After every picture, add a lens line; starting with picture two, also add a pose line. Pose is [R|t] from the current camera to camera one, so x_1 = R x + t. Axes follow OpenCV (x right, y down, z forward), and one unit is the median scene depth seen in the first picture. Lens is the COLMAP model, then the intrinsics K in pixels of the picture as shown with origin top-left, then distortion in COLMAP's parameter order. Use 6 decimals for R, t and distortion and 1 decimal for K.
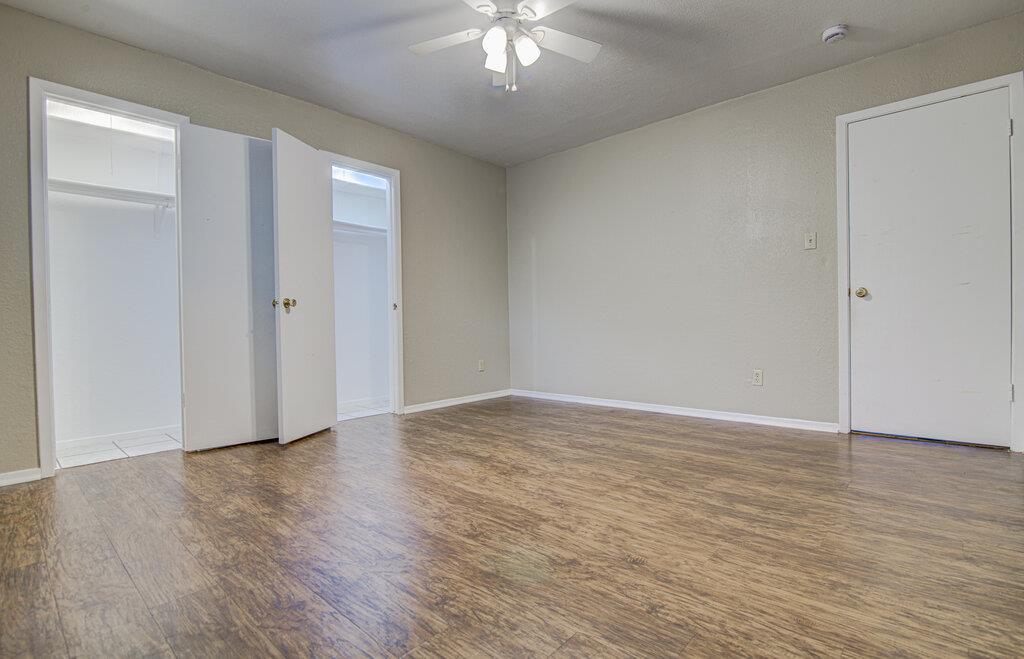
lens RADIAL K [[475.6, 0, 507.0], [0, 475.6, 332.7], [0, 0, 1]] dist [-0.015604, -0.000561]
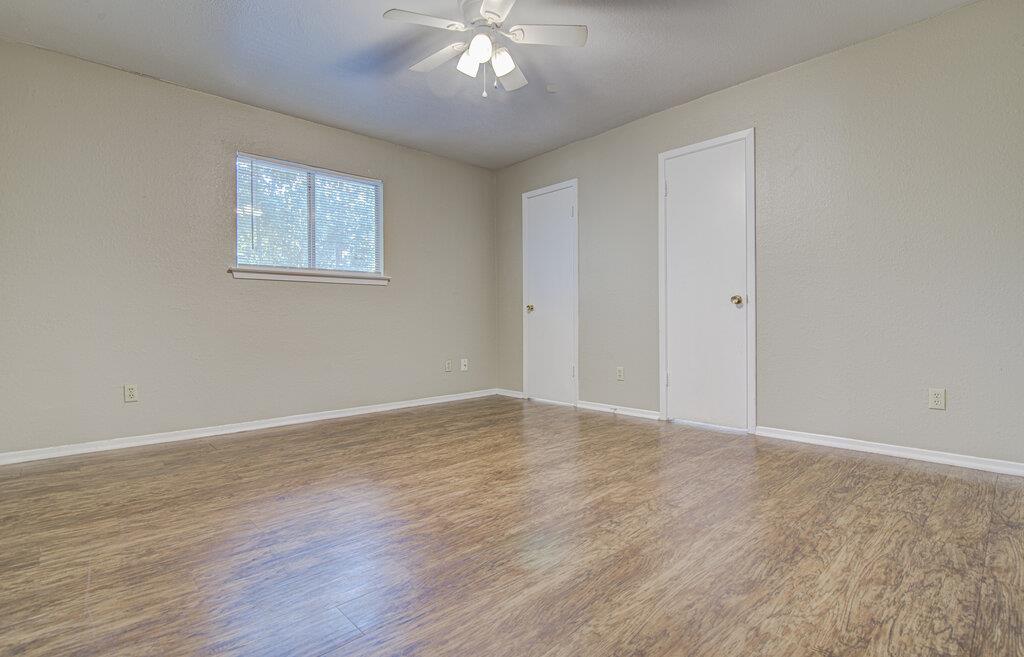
lens RADIAL K [[475.6, 0, 514.2], [0, 475.6, 323.5], [0, 0, 1]] dist [-0.015604, -0.000561]
pose [[-0.065736, 0.020155, -0.997633, 1.234801], [-0.011536, 0.999714, 0.020957, -0.053346], [0.997770, 0.012886, -0.065484, 1.358125]]
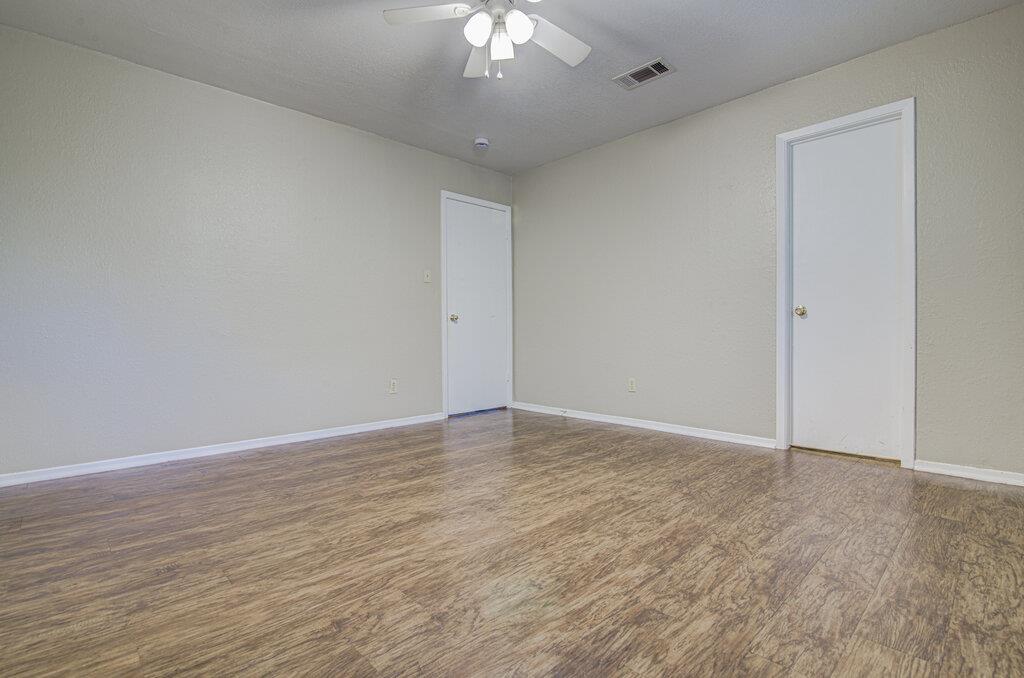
lens RADIAL K [[488.3, 0, 506.3], [0, 488.3, 335.3], [0, 0, 1]] dist [-0.017950, 0.000846]
pose [[0.066384, 0.014400, 0.997690, -1.105576], [0.027021, 0.999503, -0.016224, -0.004886], [-0.997428, 0.028035, 0.065962, 1.122803]]
